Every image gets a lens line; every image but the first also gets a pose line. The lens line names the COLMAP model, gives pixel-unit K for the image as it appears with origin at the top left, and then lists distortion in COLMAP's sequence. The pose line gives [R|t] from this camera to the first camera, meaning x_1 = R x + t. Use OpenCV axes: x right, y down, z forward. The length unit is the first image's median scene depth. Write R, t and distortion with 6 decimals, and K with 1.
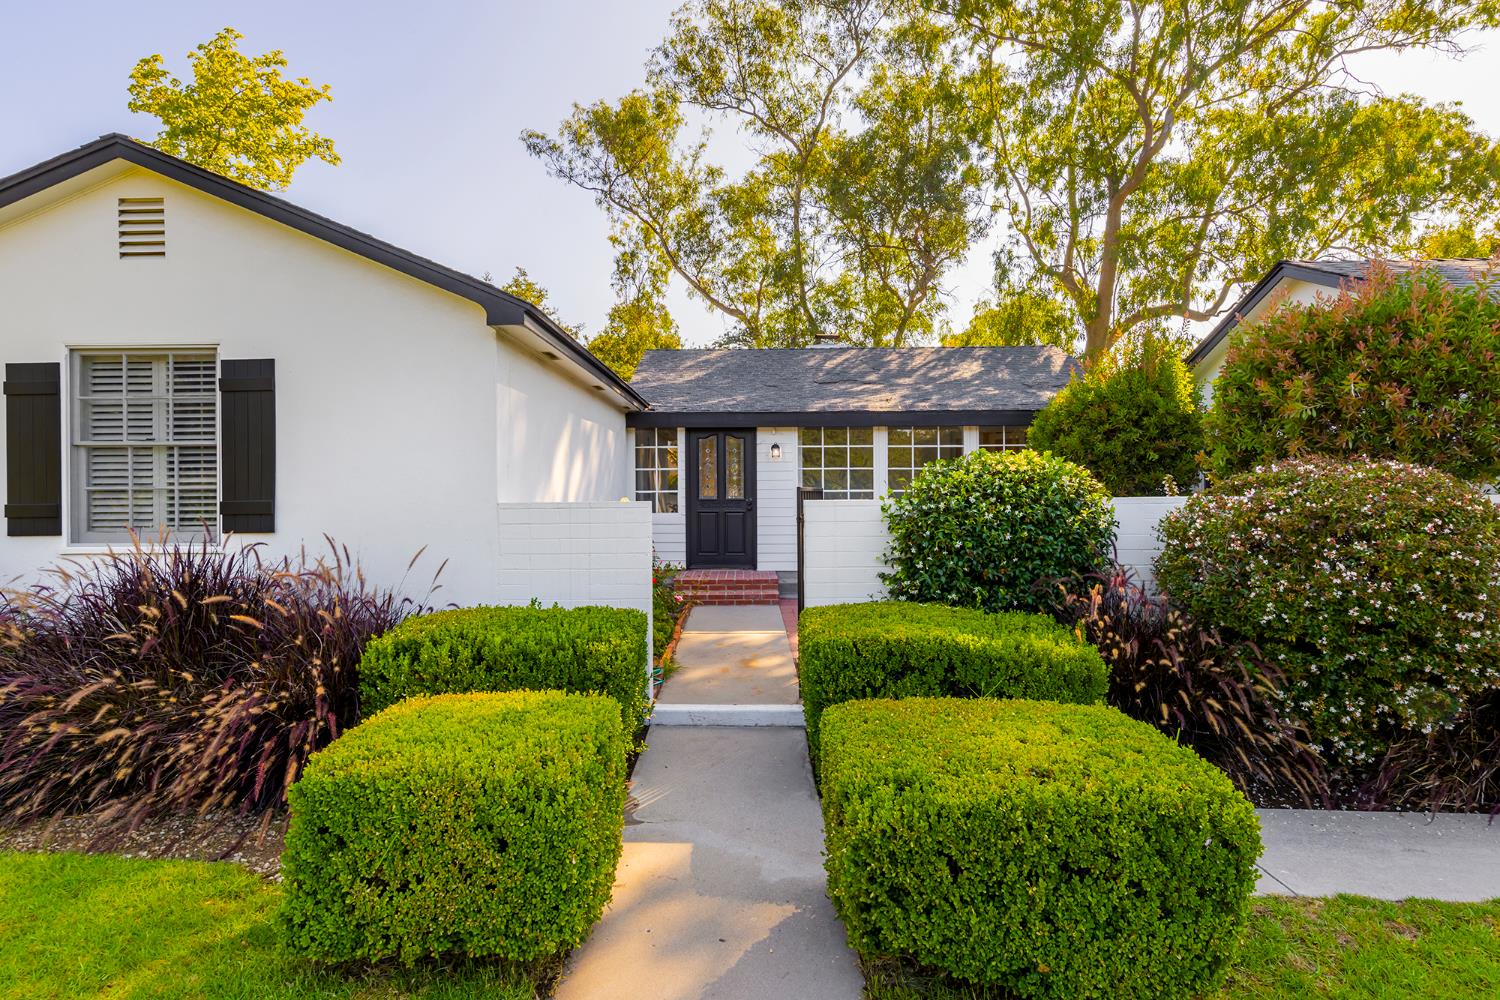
lens RADIAL K [[776.7, 0, 721.3], [0, 776.7, 494.8], [0, 0, 1]] dist [0.011345, -0.001634]
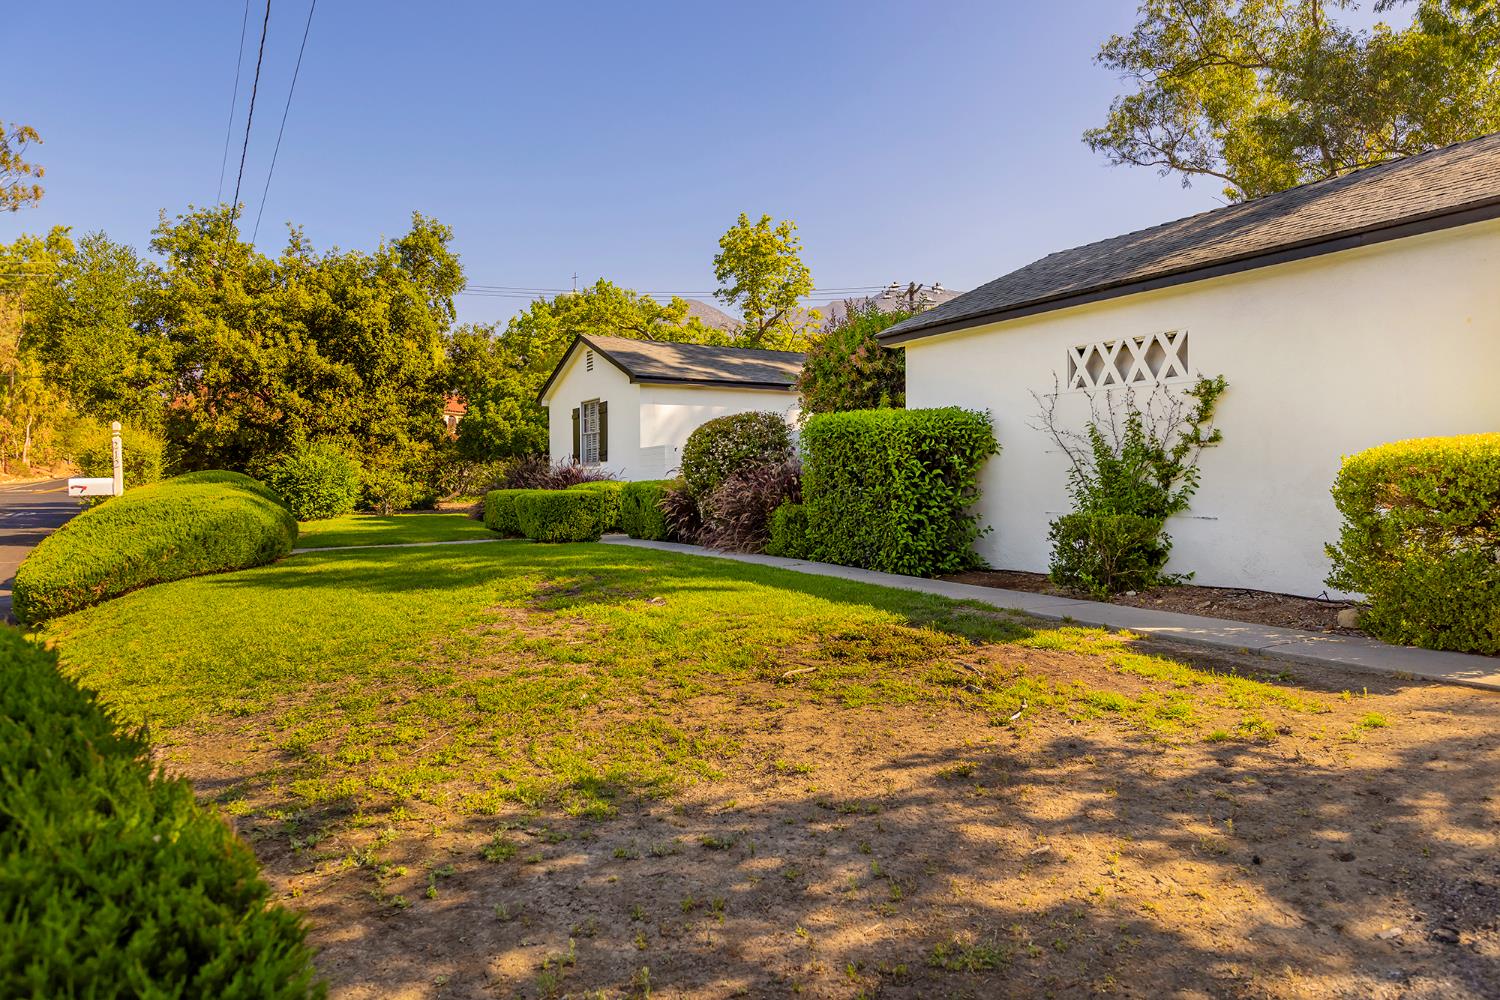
lens RADIAL K [[978.8, 0, 747.1], [0, 978.8, 500.6], [0, 0, 1]] dist [0.012568, 0.003580]
pose [[0.513286, 0.009089, -0.858169, 0.674510], [-0.010320, 0.999937, 0.004418, 0.041875], [0.858155, 0.006589, 0.513348, -0.097458]]
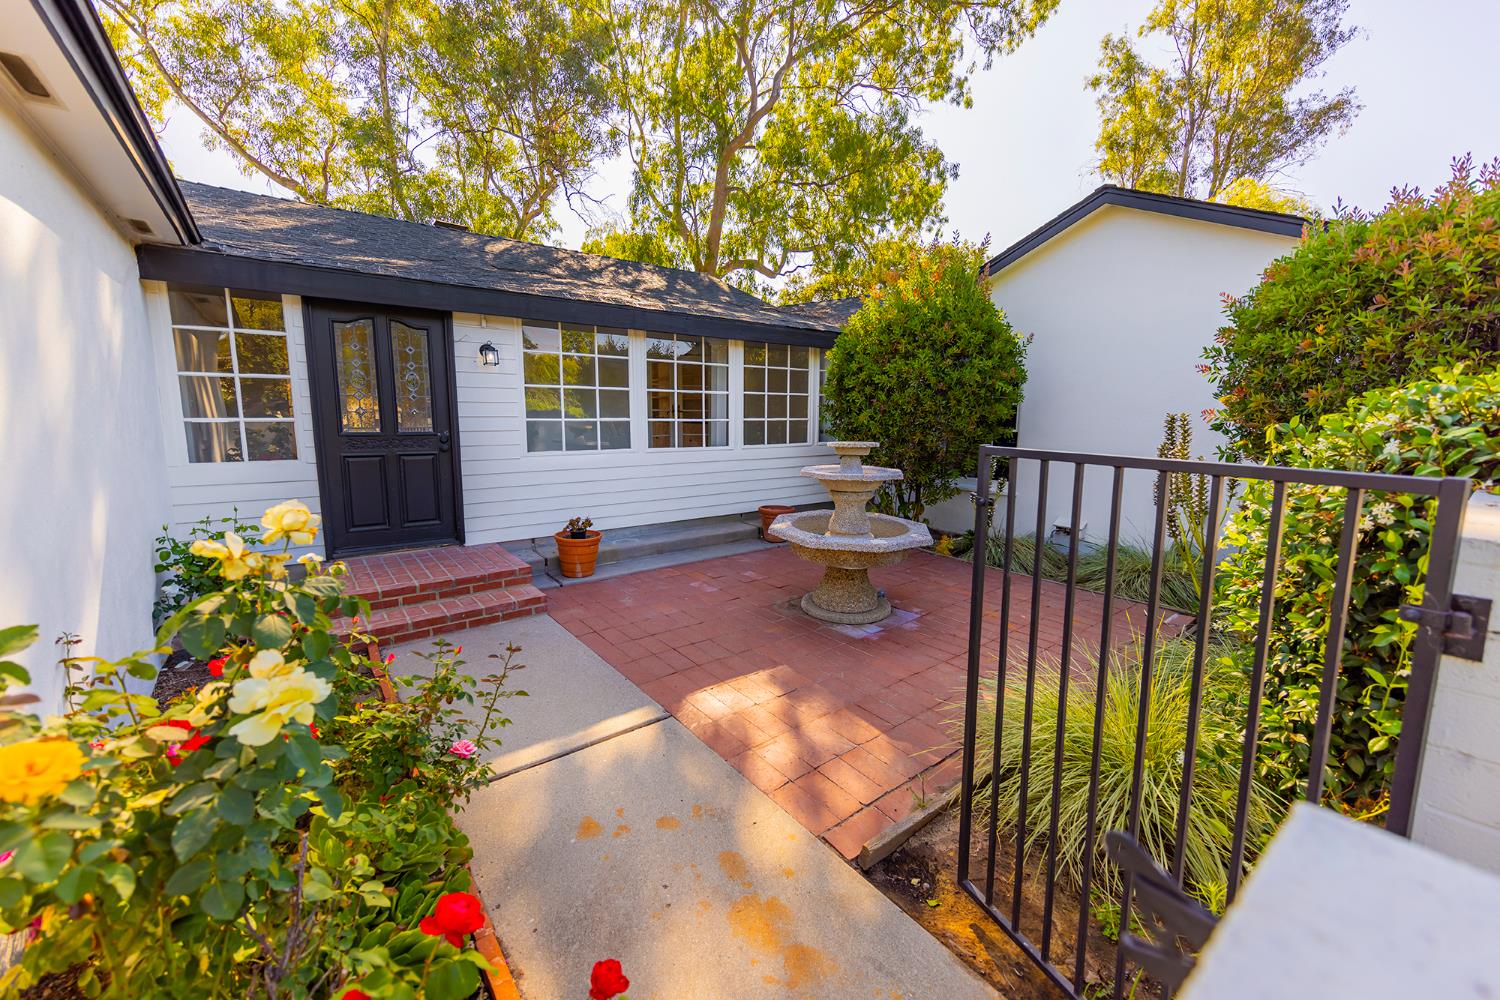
lens RADIAL K [[596.4, 0, 757.0], [0, 596.4, 490.0], [0, 0, 1]] dist [0.010129, 0.000122]
pose [[0.768572, -0.074139, 0.635453, -0.038645], [-0.010681, 0.991637, 0.128615, -0.006352], [-0.639675, -0.105637, 0.761352, 0.240278]]
